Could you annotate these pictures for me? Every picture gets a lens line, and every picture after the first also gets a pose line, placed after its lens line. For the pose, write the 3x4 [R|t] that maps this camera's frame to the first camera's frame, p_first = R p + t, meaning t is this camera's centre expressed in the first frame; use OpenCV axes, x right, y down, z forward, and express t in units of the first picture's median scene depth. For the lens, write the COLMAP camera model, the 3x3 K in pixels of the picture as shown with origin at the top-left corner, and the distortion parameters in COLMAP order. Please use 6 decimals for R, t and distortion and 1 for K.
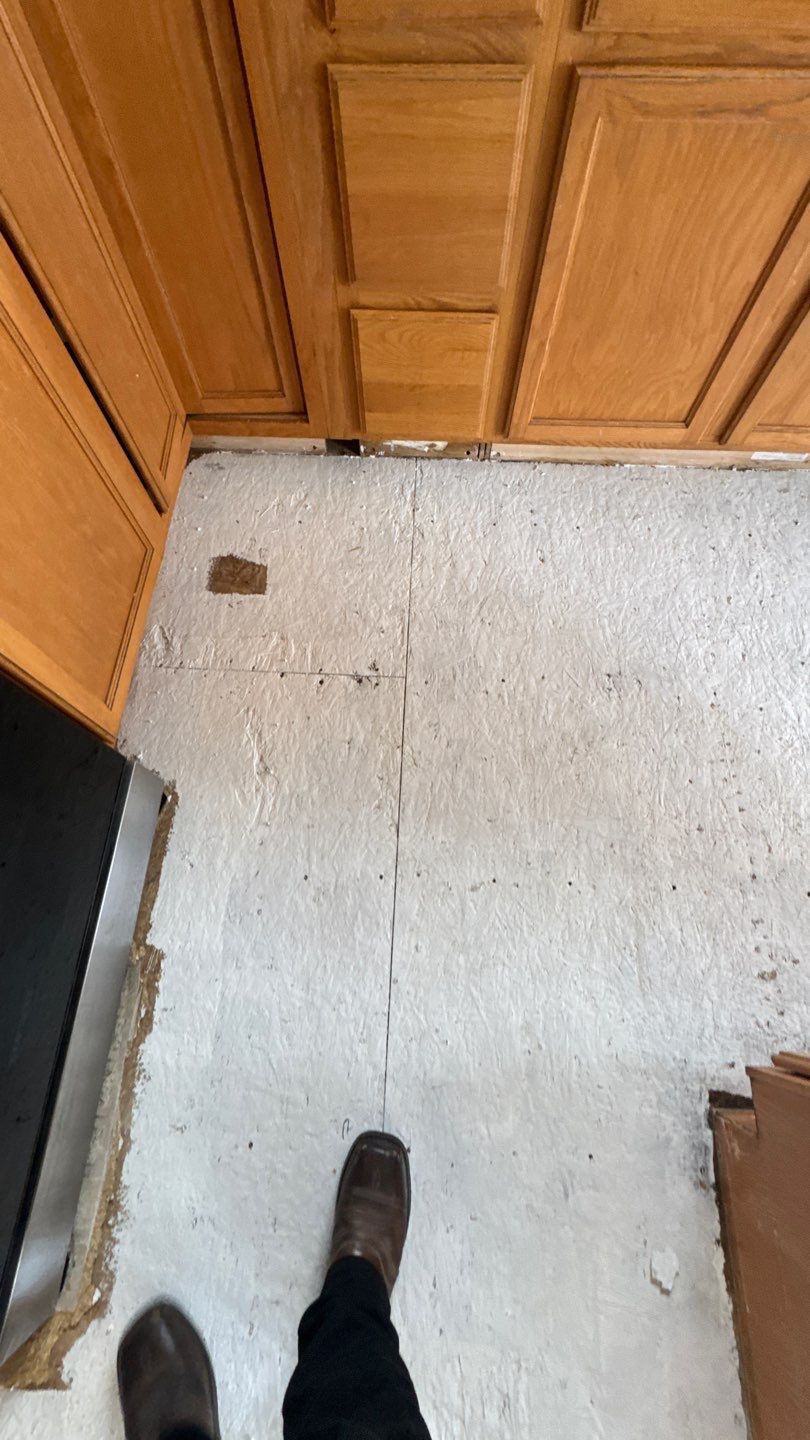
lens RADIAL K [[570.9, 0, 404.7], [0, 570.9, 716.8], [0, 0, 1]] dist [-0.001873, 0.000533]
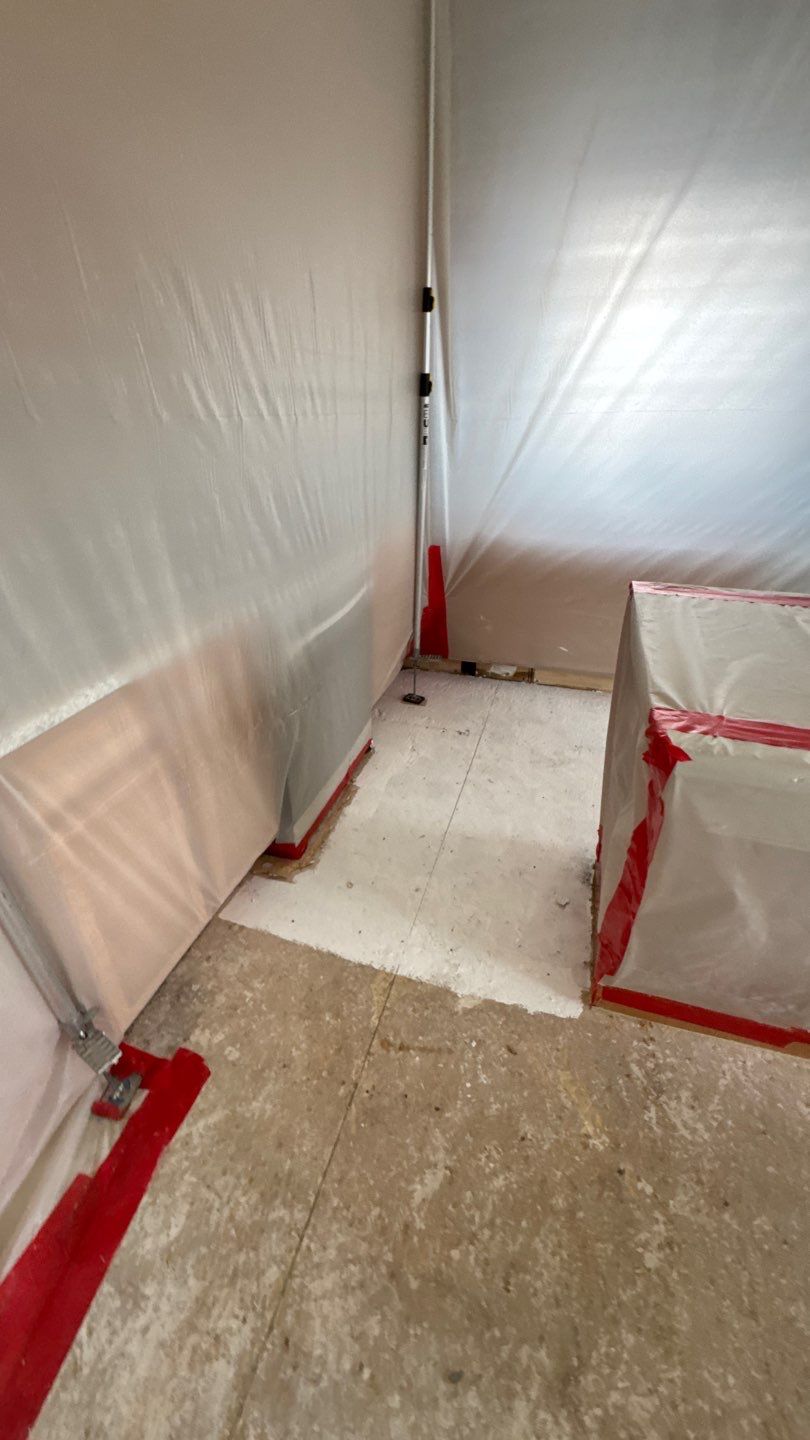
lens RADIAL K [[570.9, 0, 401.7], [0, 570.9, 720.4], [0, 0, 1]] dist [-0.001873, 0.000533]
pose [[0.969050, 0.118724, -0.216440, 0.187579], [-0.227412, 0.770453, -0.595555, 1.363039], [0.096050, 0.626344, 0.773607, -0.835035]]
